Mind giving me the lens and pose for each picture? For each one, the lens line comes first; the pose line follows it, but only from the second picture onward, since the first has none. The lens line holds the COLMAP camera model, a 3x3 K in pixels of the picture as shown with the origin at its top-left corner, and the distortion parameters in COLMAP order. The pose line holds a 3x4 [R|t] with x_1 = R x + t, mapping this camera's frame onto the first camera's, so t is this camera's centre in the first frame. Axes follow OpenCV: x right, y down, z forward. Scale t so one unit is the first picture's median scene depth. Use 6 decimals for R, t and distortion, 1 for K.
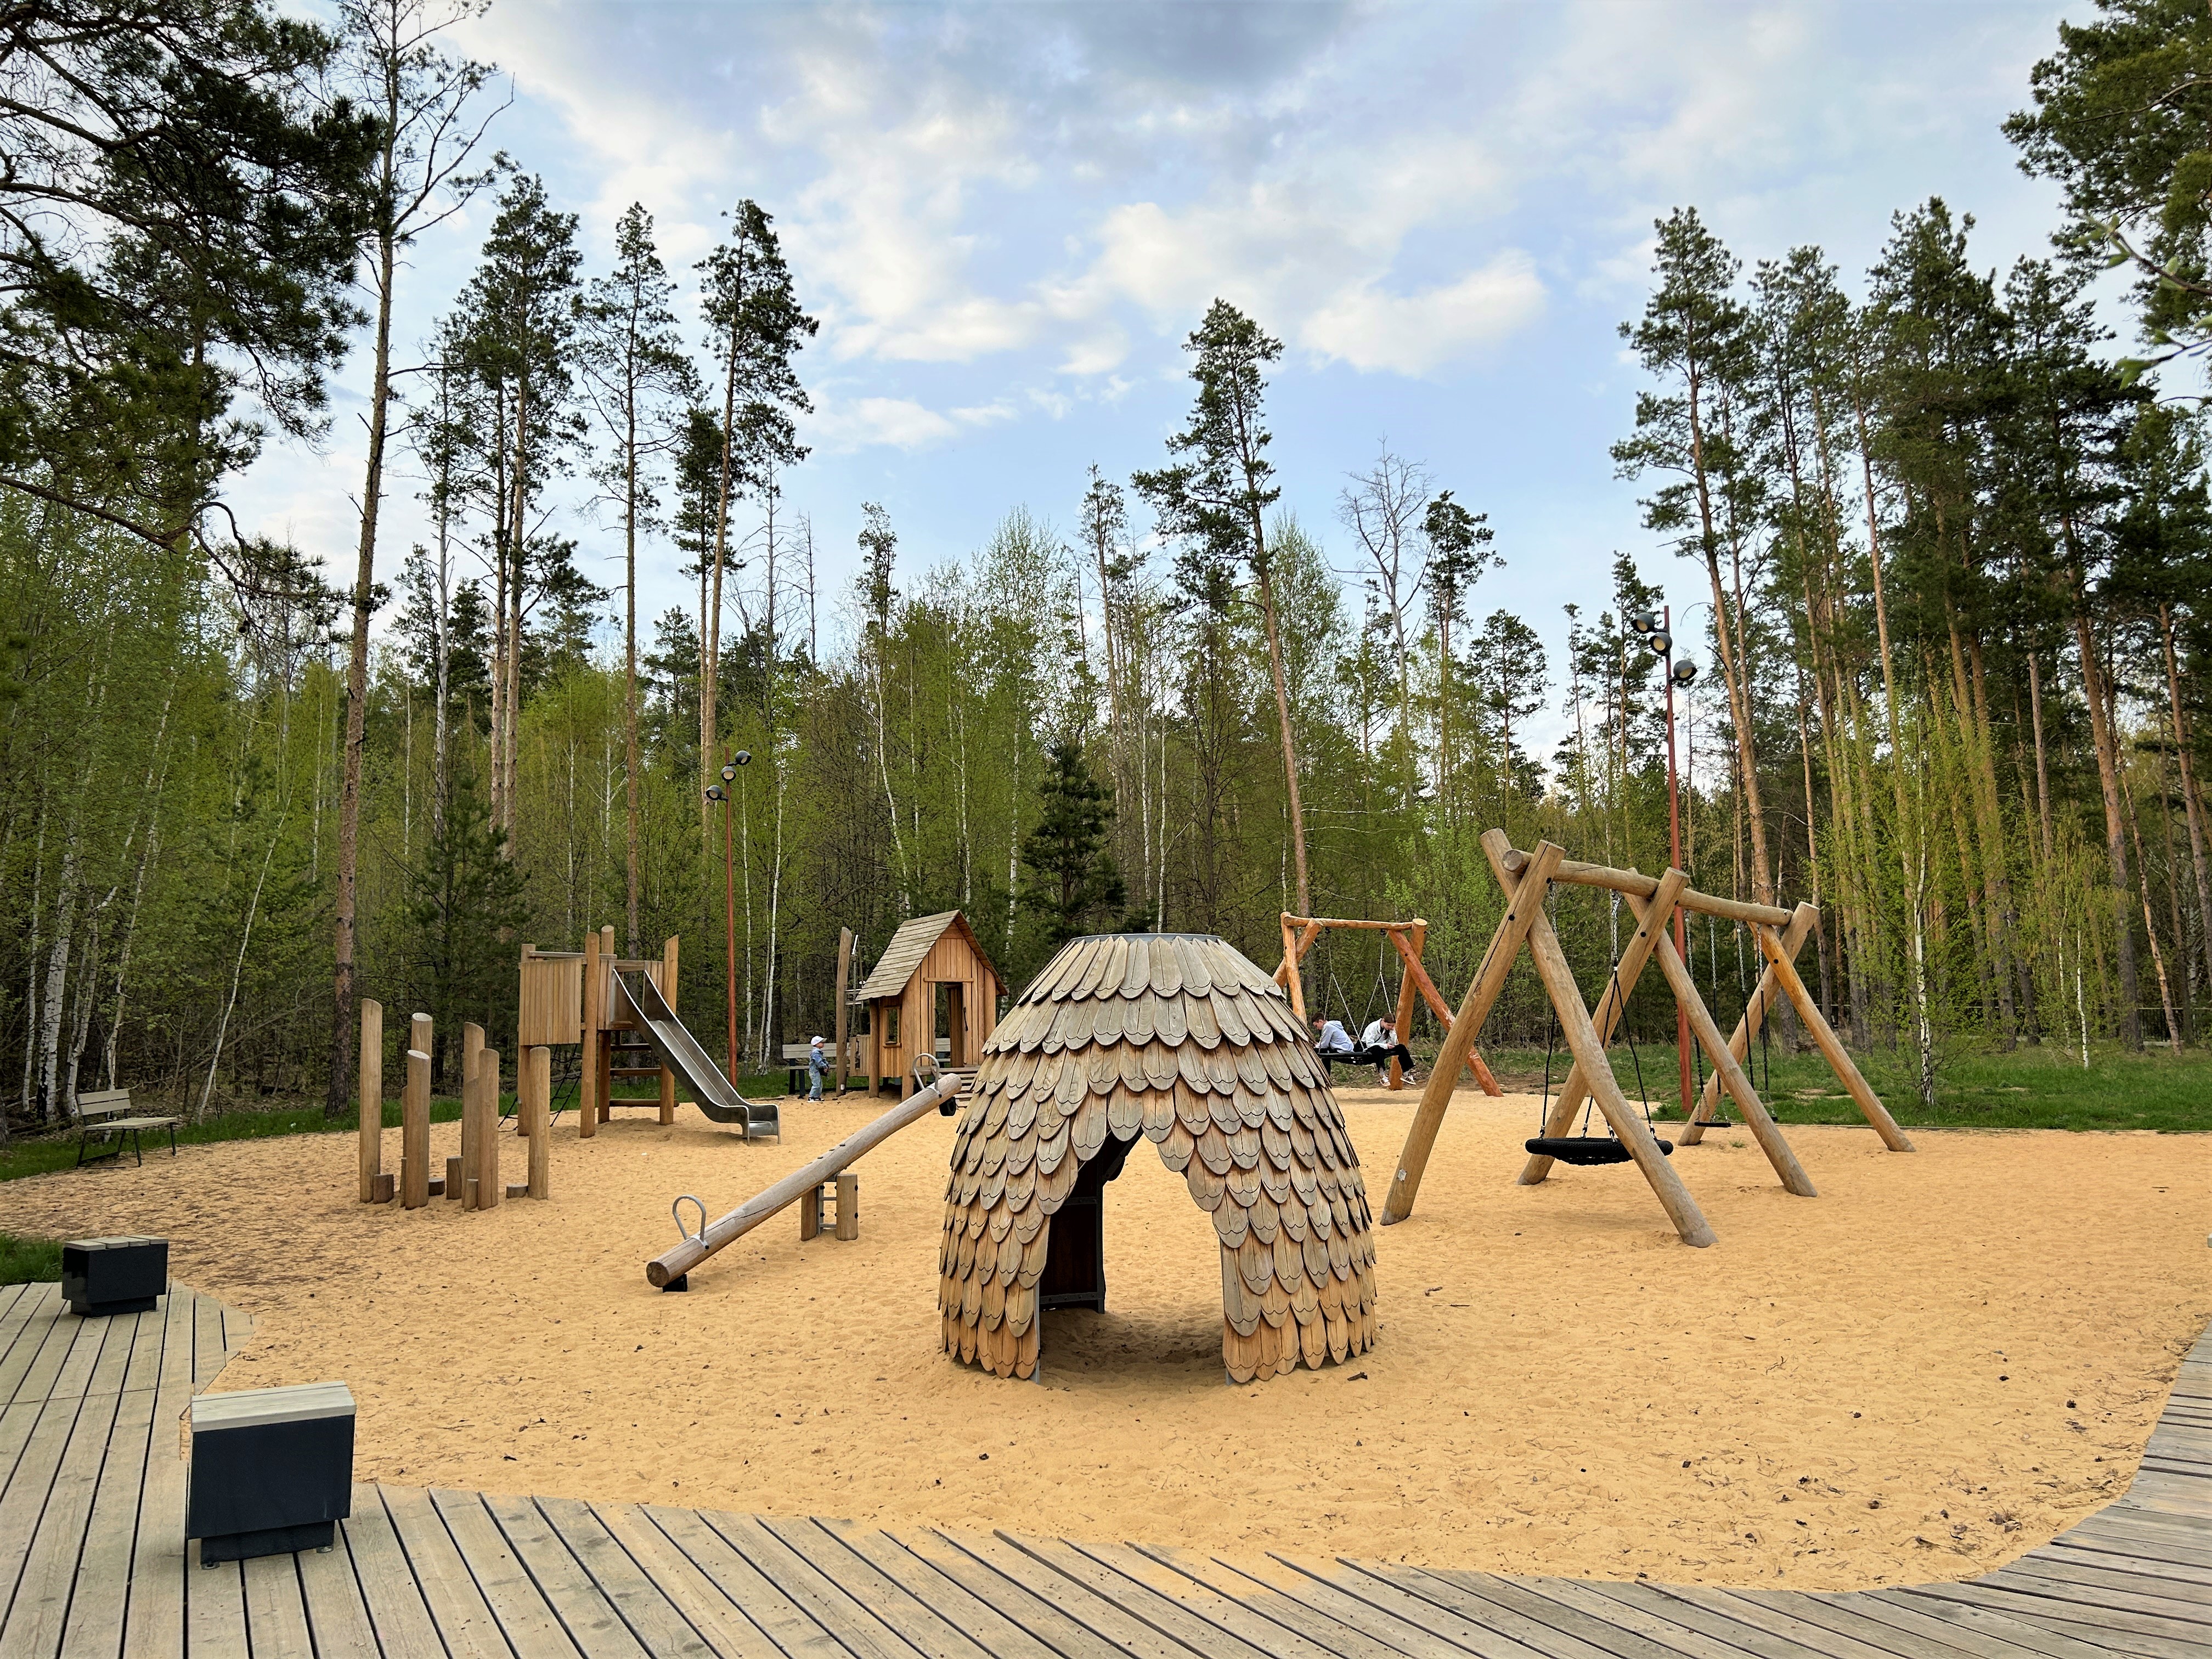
lens RADIAL K [[1693.3, 0, 1106.0], [0, 1693.3, 829.5], [0, 0, 1]] dist [0.041967, -0.066594]
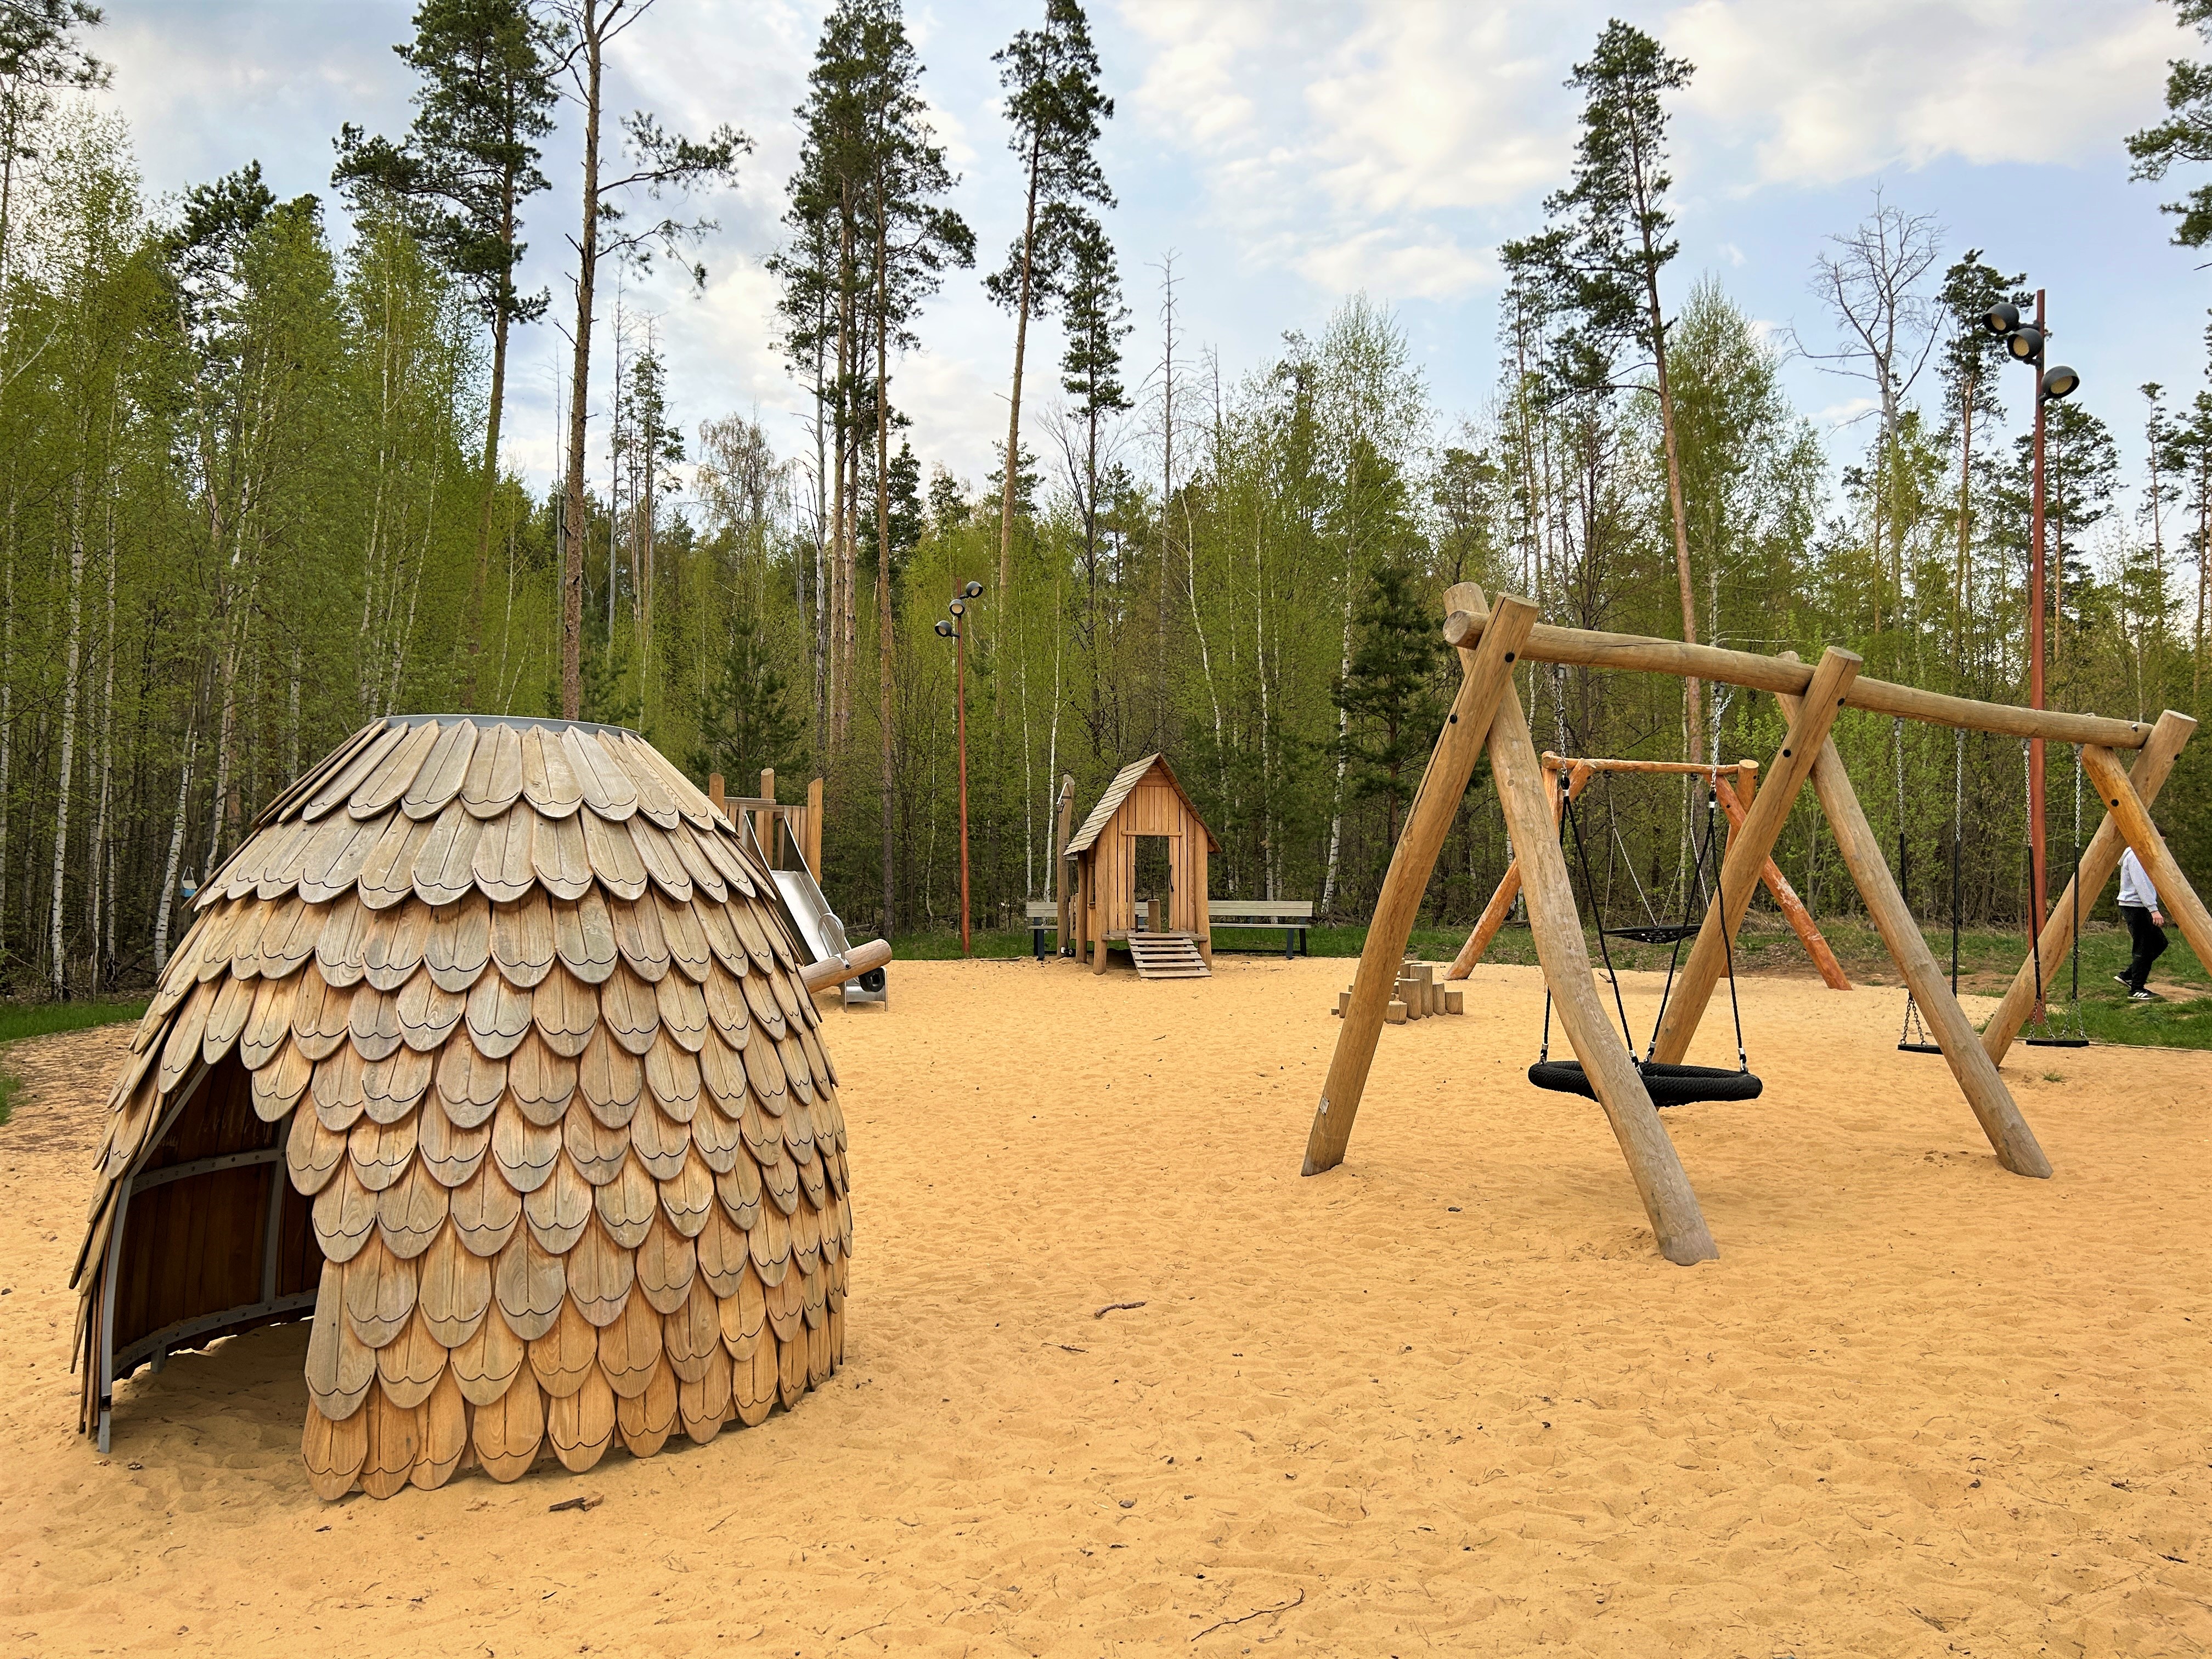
lens RADIAL K [[1693.3, 0, 1106.0], [0, 1693.3, 829.5], [0, 0, 1]] dist [0.041967, -0.066594]
pose [[0.949342, 0.005455, -0.314199, 0.097551], [0.018687, 0.997100, 0.073773, 0.014471], [0.313690, -0.075907, 0.946486, 0.113622]]
